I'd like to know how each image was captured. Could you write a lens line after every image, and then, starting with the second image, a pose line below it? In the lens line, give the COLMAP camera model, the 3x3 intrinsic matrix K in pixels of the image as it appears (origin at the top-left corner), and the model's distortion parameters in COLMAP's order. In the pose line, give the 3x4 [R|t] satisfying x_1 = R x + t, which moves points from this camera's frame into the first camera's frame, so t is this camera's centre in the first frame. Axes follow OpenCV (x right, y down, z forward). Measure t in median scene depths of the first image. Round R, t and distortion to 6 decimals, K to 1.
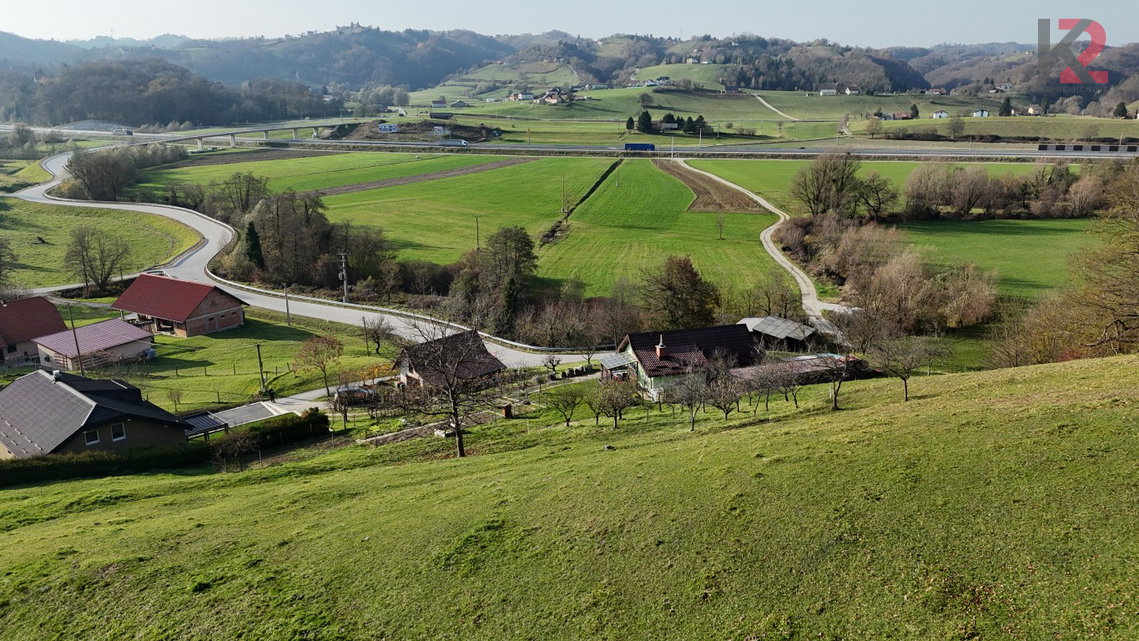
lens RADIAL K [[838.8, 0, 573.1], [0, 838.8, 320.0], [0, 0, 1]] dist [0.070079, -0.063489]
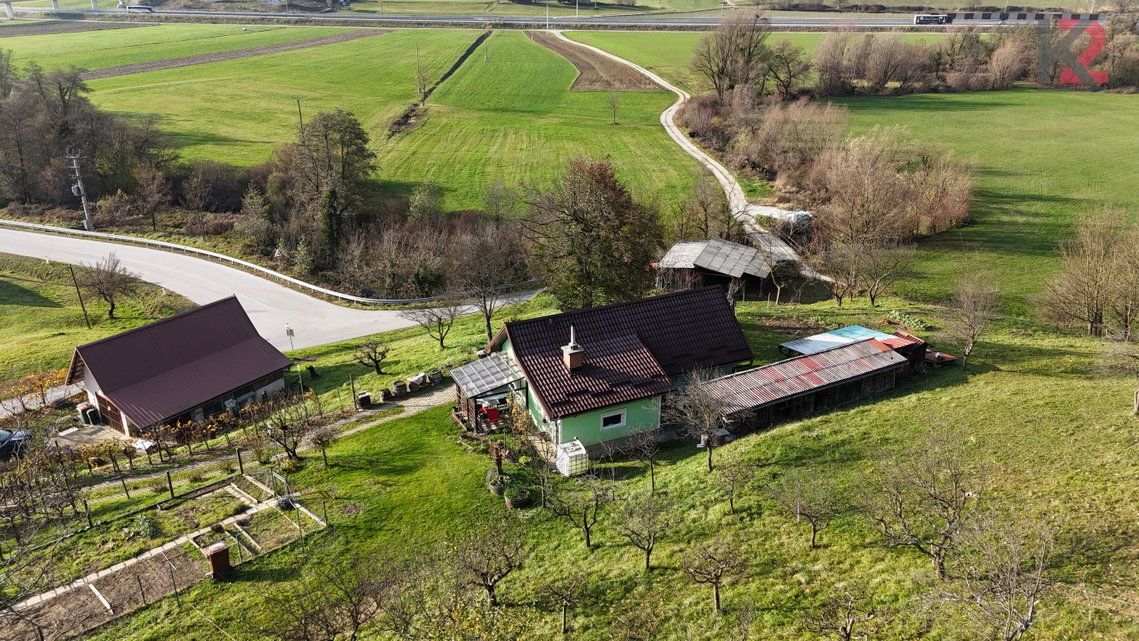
lens RADIAL K [[838.8, 0, 568.8], [0, 838.8, 325.7], [0, 0, 1]] dist [0.070079, -0.063489]
pose [[0.989769, -0.052921, 0.132502, 0.010909], [0.034208, 0.989600, 0.139717, -0.015277], [-0.138518, -0.133755, 0.981286, 0.149665]]
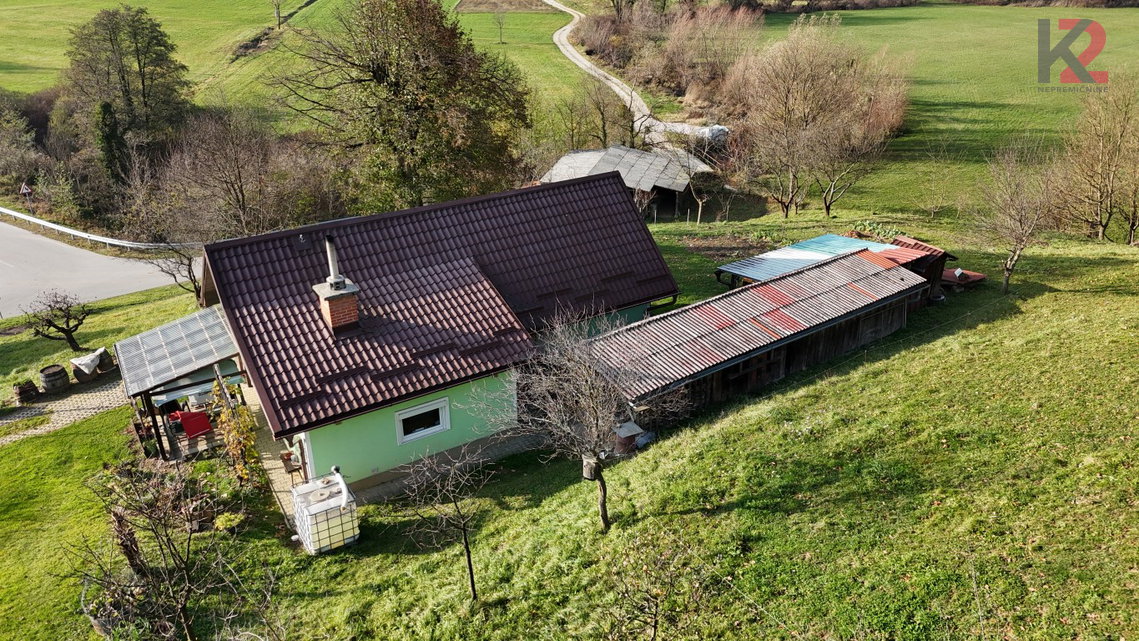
lens RADIAL K [[838.8, 0, 569.2], [0, 838.8, 327.7], [0, 0, 1]] dist [0.070079, -0.063489]
pose [[0.966999, -0.114710, 0.227496, 0.033498], [0.068292, 0.976936, 0.202316, -0.001125], [-0.245456, -0.180103, 0.952530, 0.215388]]
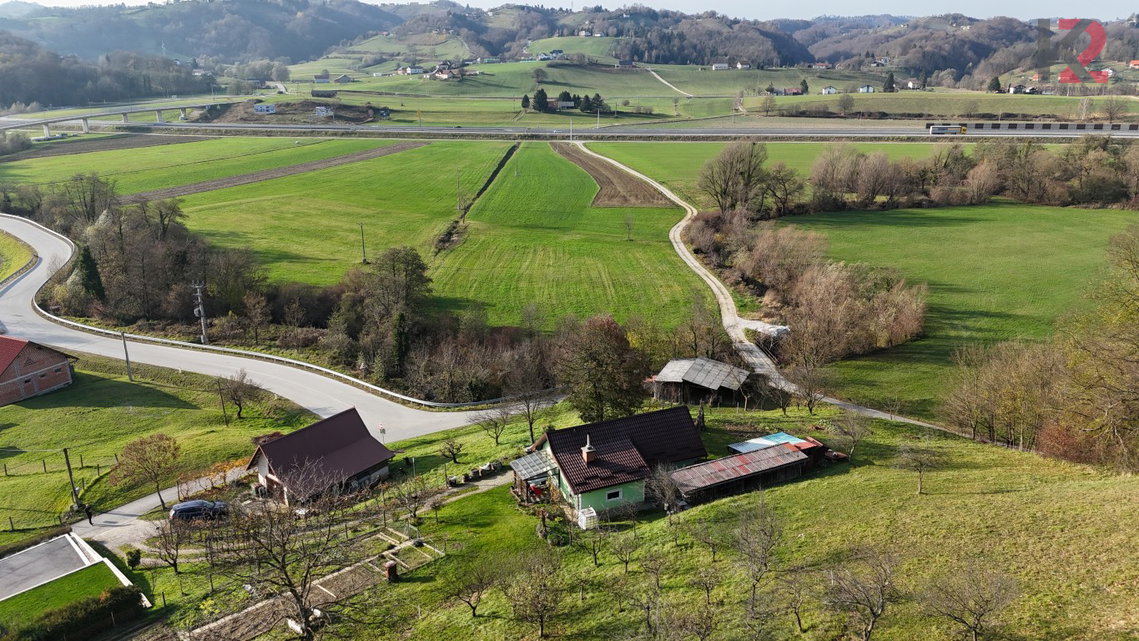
lens RADIAL K [[838.8, 0, 570.9], [0, 838.8, 320.3], [0, 0, 1]] dist [0.070079, -0.063489]
pose [[0.992811, -0.036639, 0.113947, 0.000547], [0.032899, 0.998862, 0.034531, -0.034950], [-0.115083, -0.030534, 0.992887, 0.061981]]
